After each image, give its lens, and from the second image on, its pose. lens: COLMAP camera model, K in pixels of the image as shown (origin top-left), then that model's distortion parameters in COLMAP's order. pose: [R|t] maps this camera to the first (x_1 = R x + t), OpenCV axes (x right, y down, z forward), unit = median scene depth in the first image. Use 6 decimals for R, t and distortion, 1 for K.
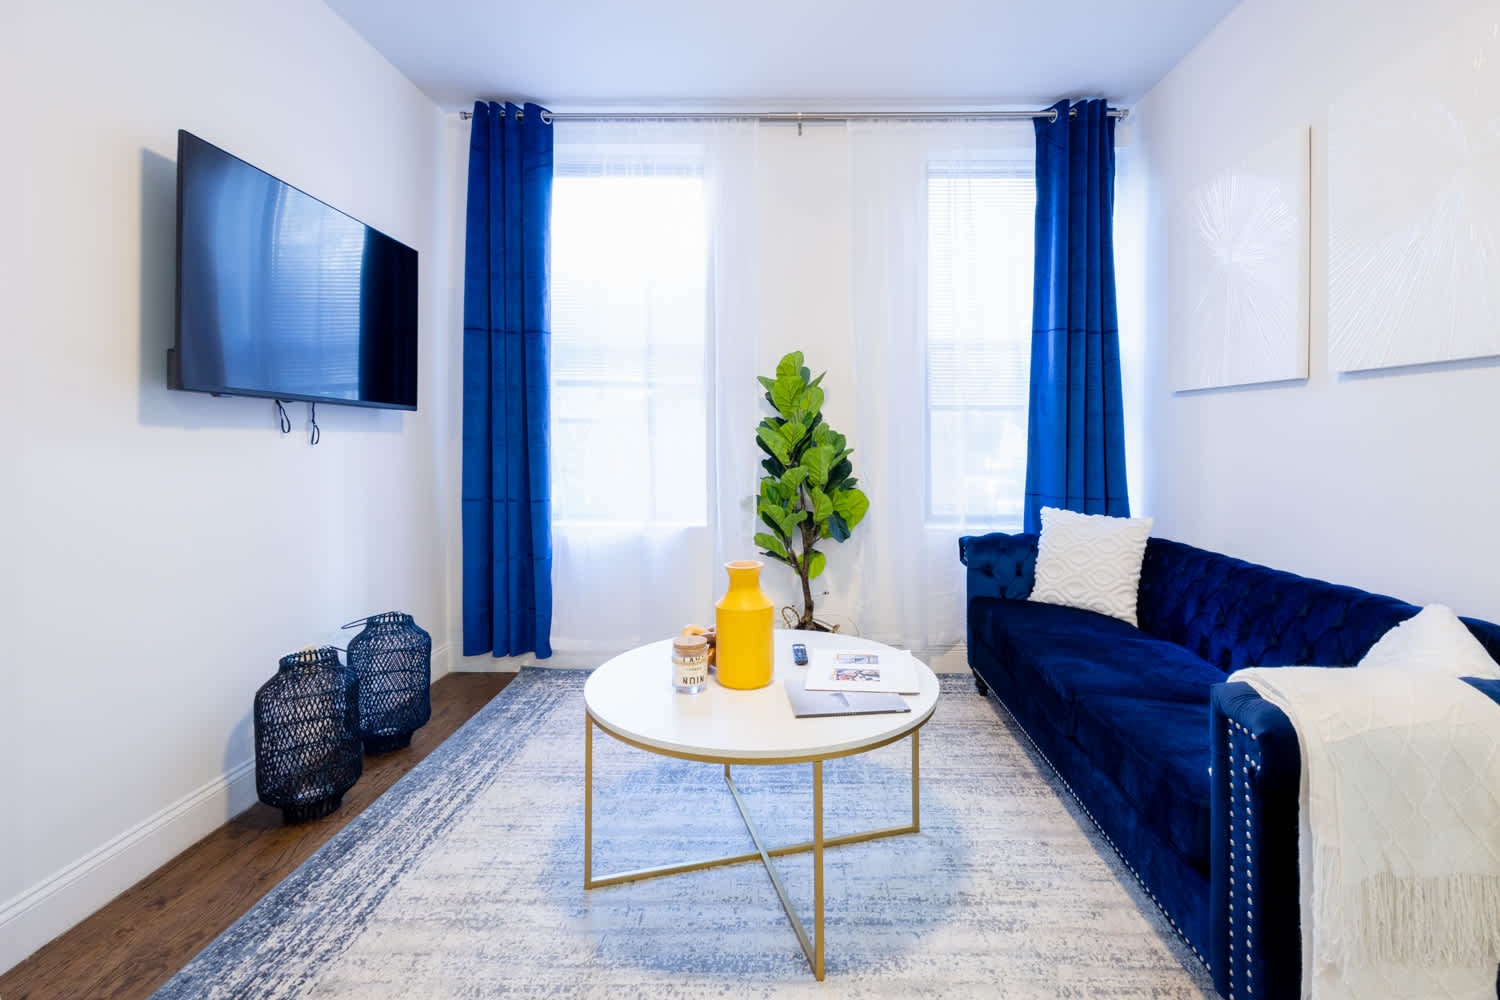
lens RADIAL K [[721.7, 0, 785.2], [0, 721.7, 435.4], [0, 0, 1]] dist [0.004317, 0.000126]
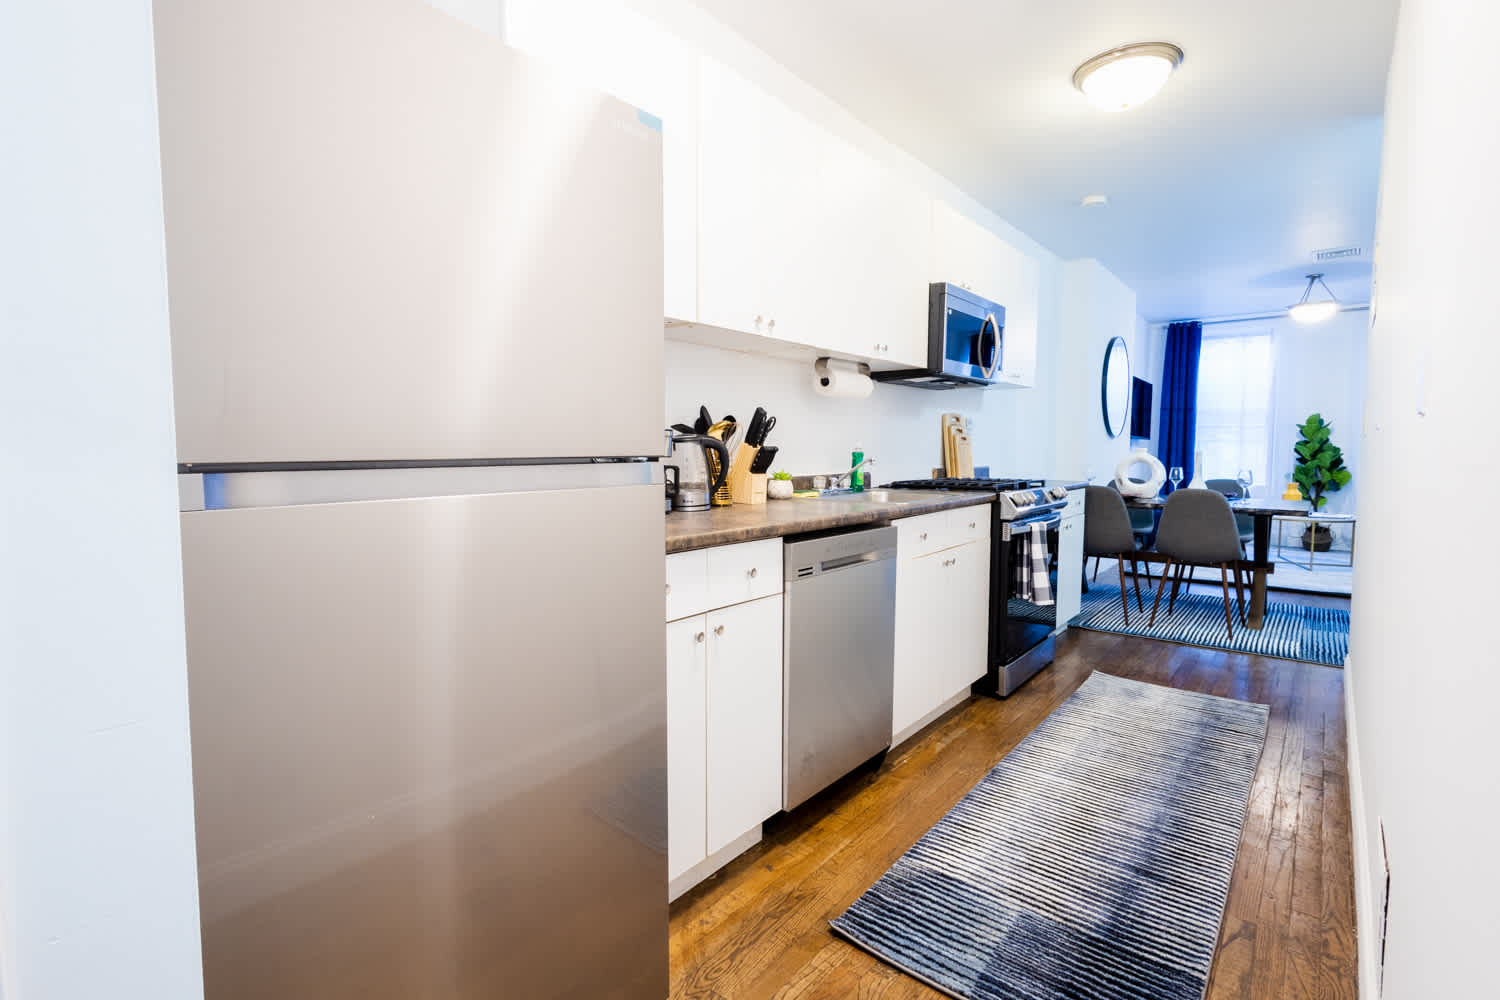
lens RADIAL K [[692.8, 0, 758.5], [0, 692.8, 501.0], [0, 0, 1]] dist [-0.003302, -0.000654]
pose [[0.783105, 0.048641, -0.619984, 0.000435], [-0.001795, 0.997109, 0.075961, 0.004784], [0.621887, -0.058372, 0.780929, -2.003649]]
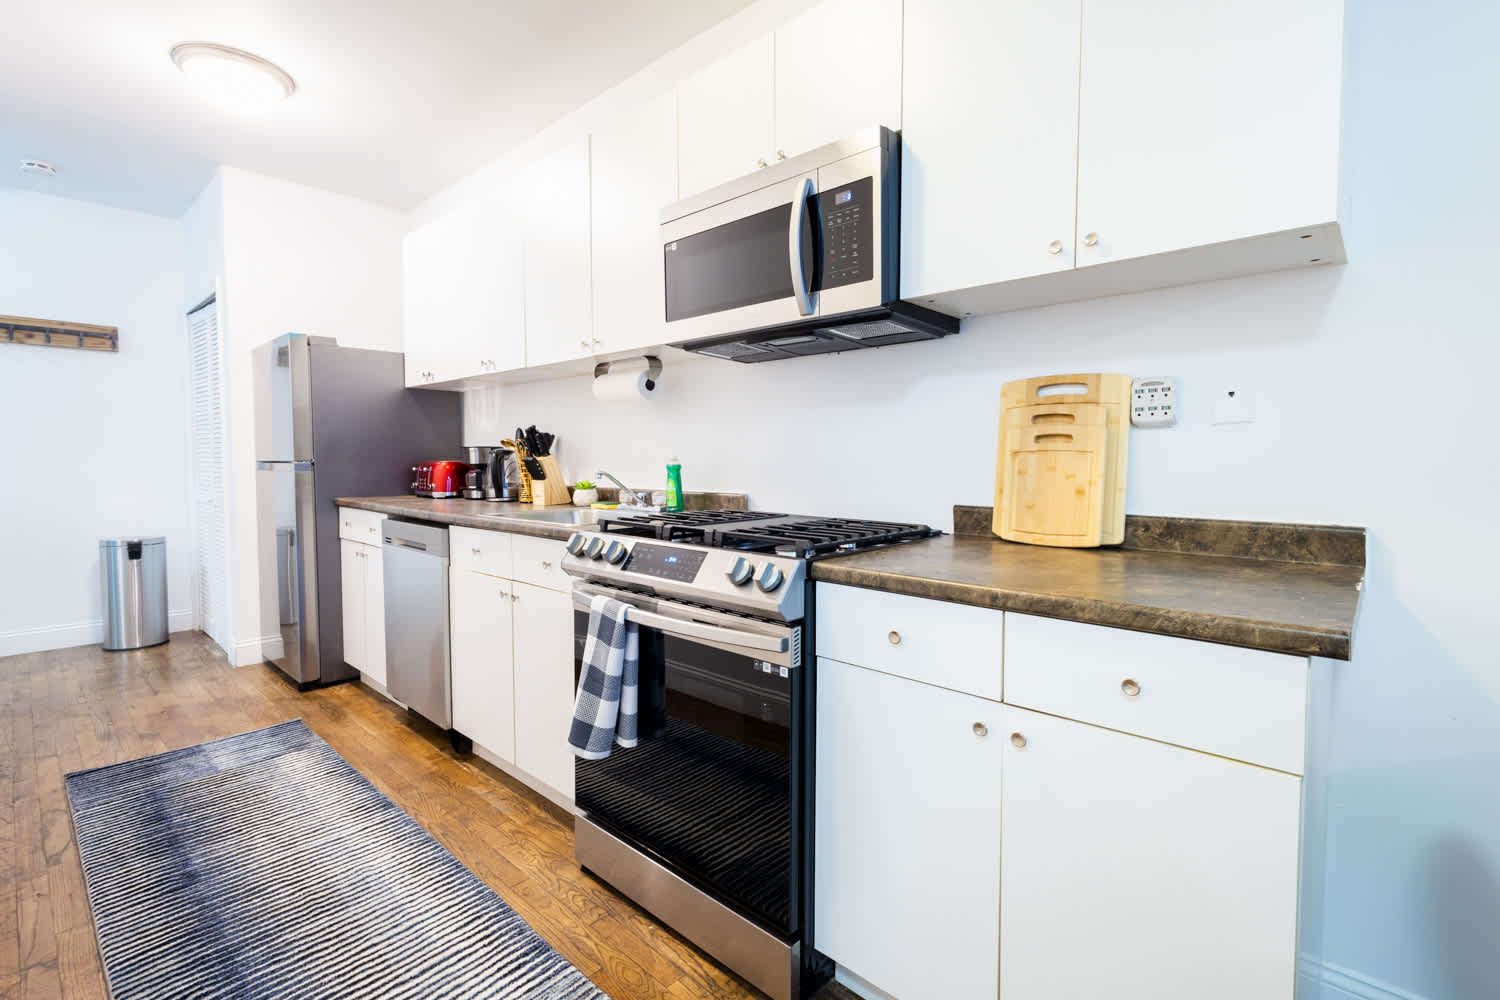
lens RADIAL K [[692.8, 0, 758.5], [0, 692.8, 501.0], [0, 0, 1]] dist [-0.003302, -0.000654]
pose [[-0.667656, 0.019085, -0.744225, 0.037944], [-0.020044, 0.998848, 0.043596, 0.034396], [0.744200, 0.044025, -0.666505, 2.180794]]
